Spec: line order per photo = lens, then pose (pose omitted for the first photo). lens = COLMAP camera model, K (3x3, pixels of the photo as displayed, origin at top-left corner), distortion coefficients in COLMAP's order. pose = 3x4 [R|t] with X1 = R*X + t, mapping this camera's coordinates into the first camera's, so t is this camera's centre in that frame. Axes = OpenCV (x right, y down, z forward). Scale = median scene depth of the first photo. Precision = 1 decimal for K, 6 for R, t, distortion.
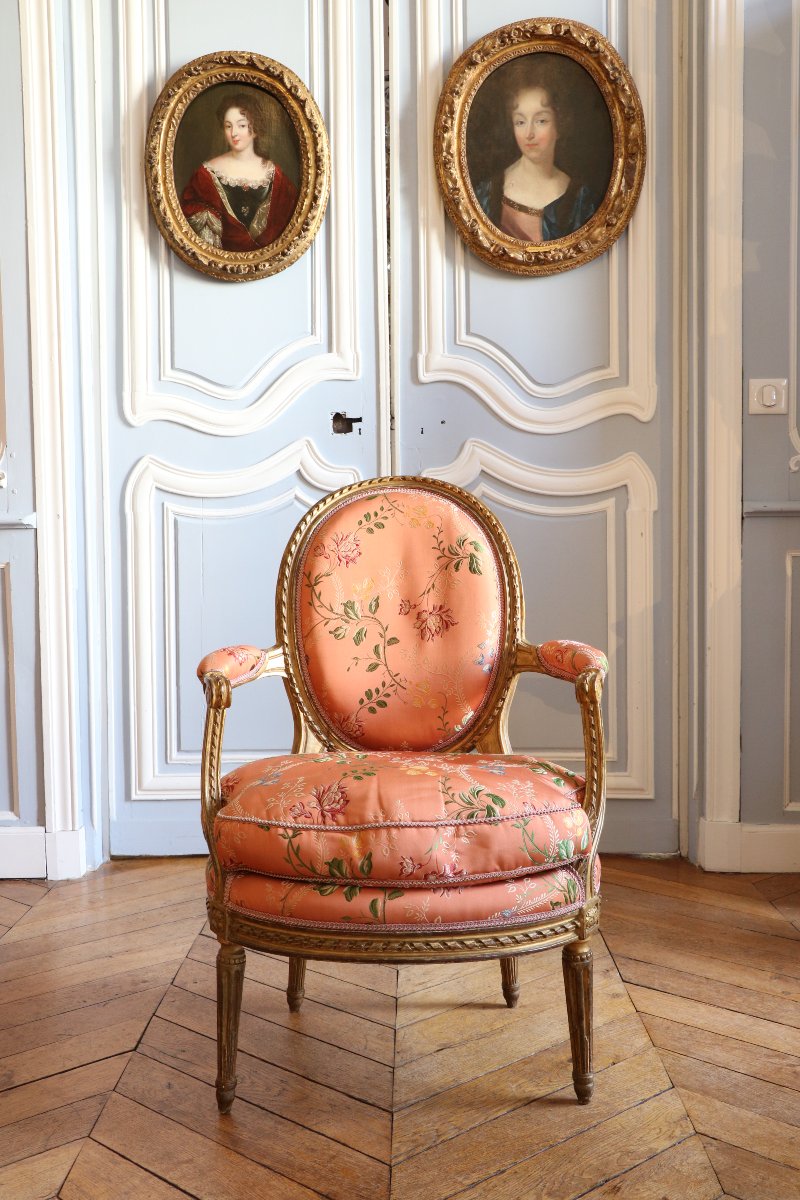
lens RADIAL K [[1179.2, 0, 396.0], [0, 1179.2, 596.6], [0, 0, 1]] dist [0.010696, -0.011682]
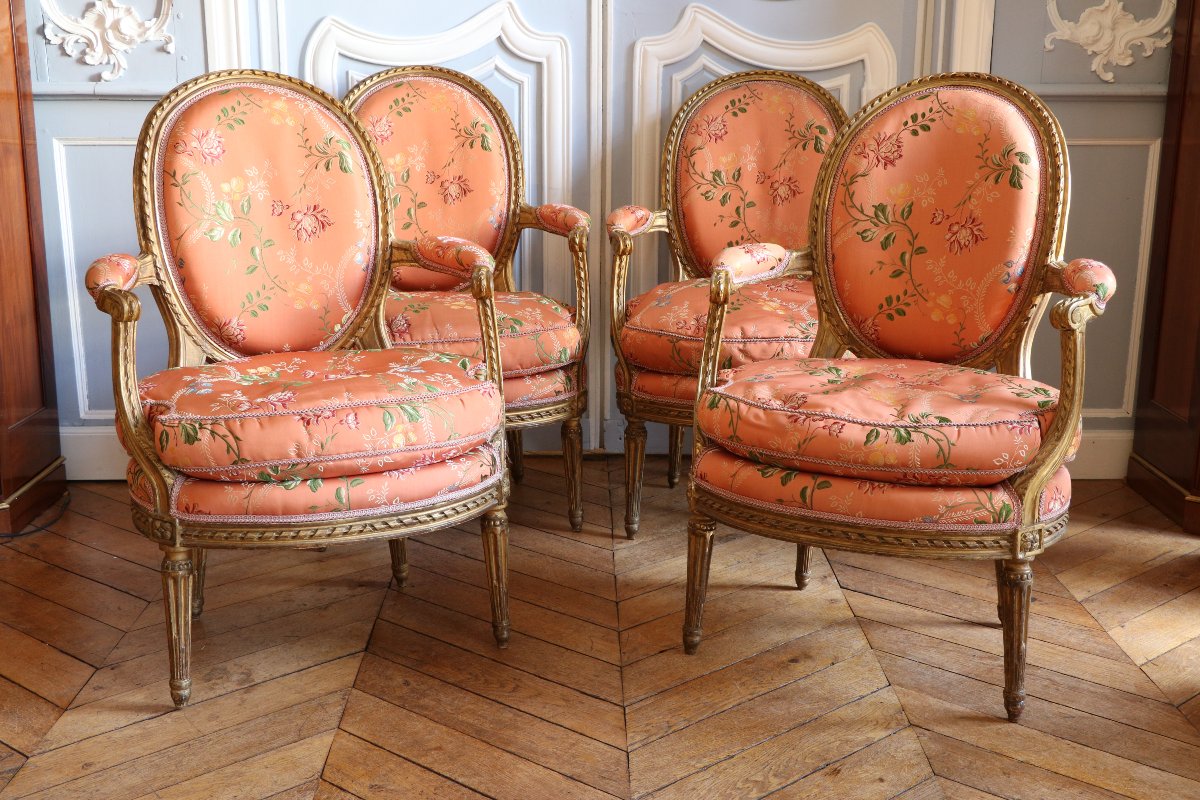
lens RADIAL K [[1401.8, 0, 607.1], [0, 1401.8, 397.0], [0, 0, 1]] dist [0.029737, 0.003591]
pose [[0.999430, 0.008798, 0.032586, -0.044905], [-0.014587, 0.983207, 0.181910, -0.045543], [-0.030438, -0.182282, 0.982775, -0.131366]]
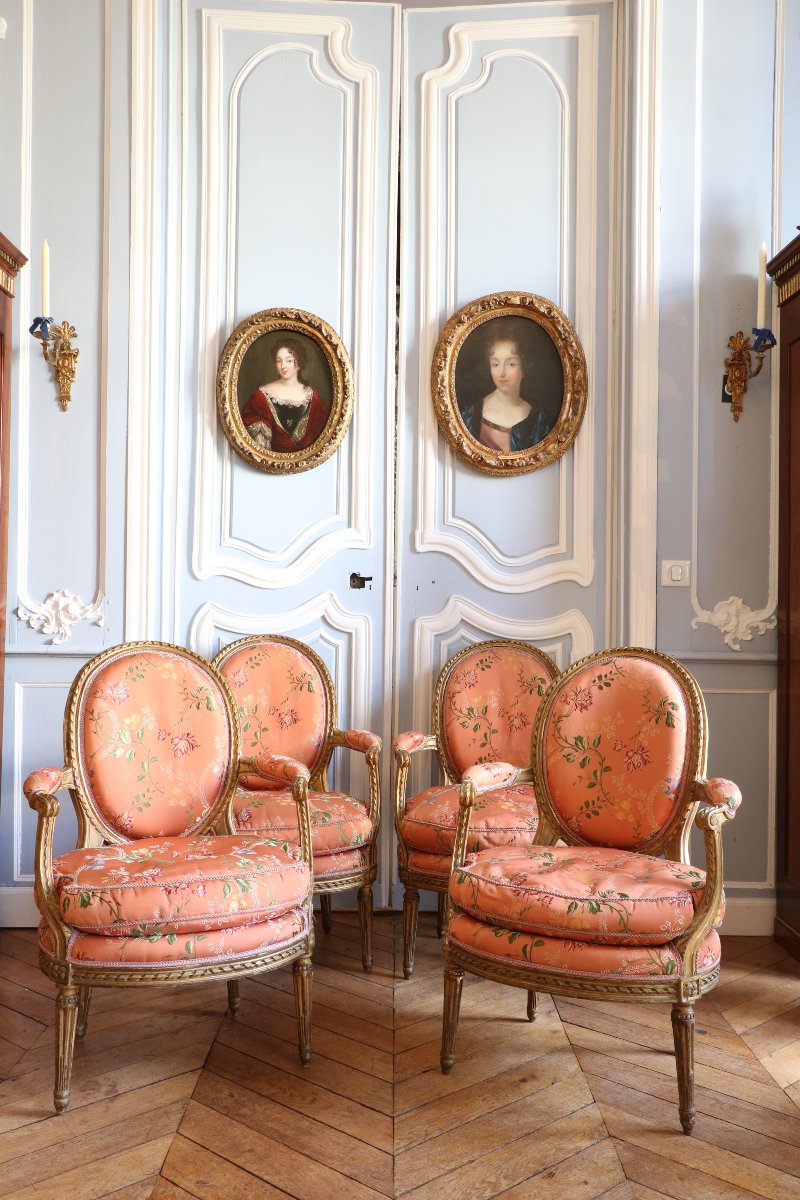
lens RADIAL K [[1003.1, 0, 400.0], [0, 1003.1, 600.0], [0, 0, 1]] dist [0.006079, 0.009554]
pose [[0.999507, 0.025479, 0.018360, -0.023996], [-0.024160, 0.997339, -0.068786, -0.066952], [-0.020064, 0.068309, 0.997462, -0.166090]]
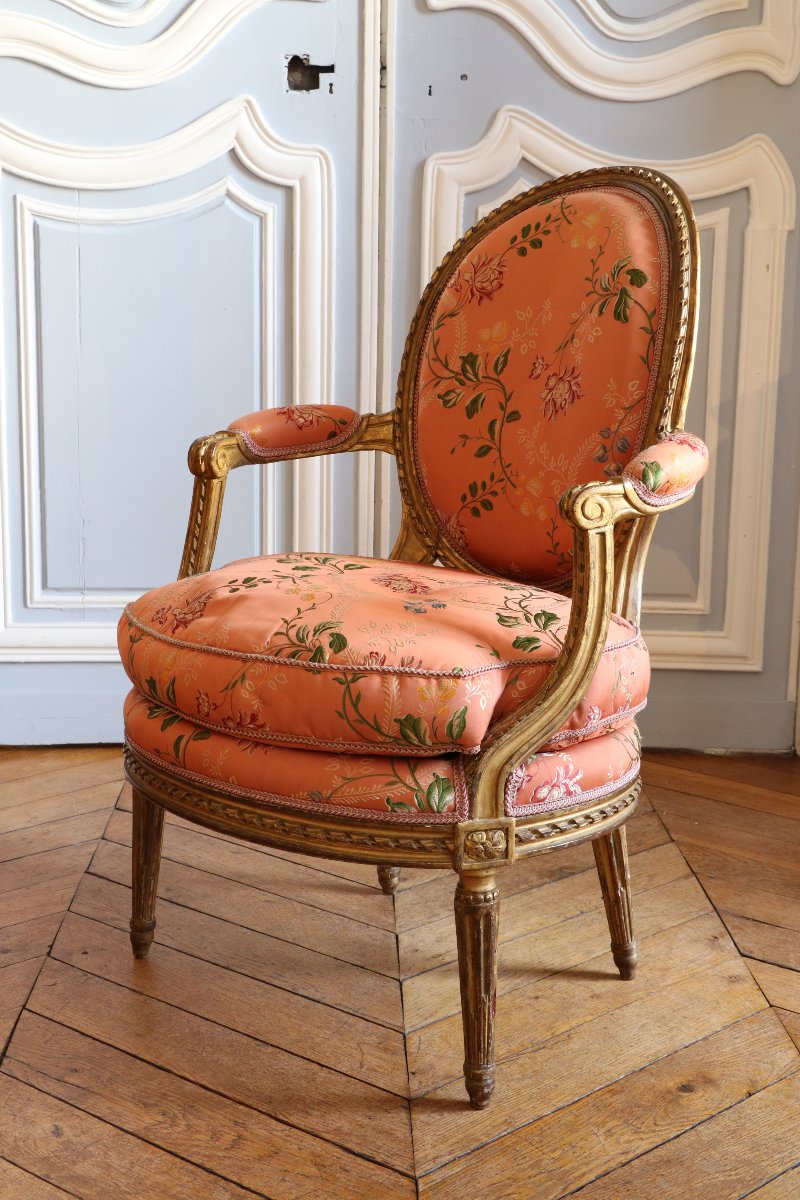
lens RADIAL K [[1648.6, 0, 400.0], [0, 1648.6, 600.0], [0, 0, 1]] dist [0.021247, 0.057754]
pose [[0.998713, 0.016064, 0.048113, -0.043312], [-0.022865, 0.989268, 0.144315, 0.001752], [-0.045278, -0.145230, 0.988361, 0.123742]]
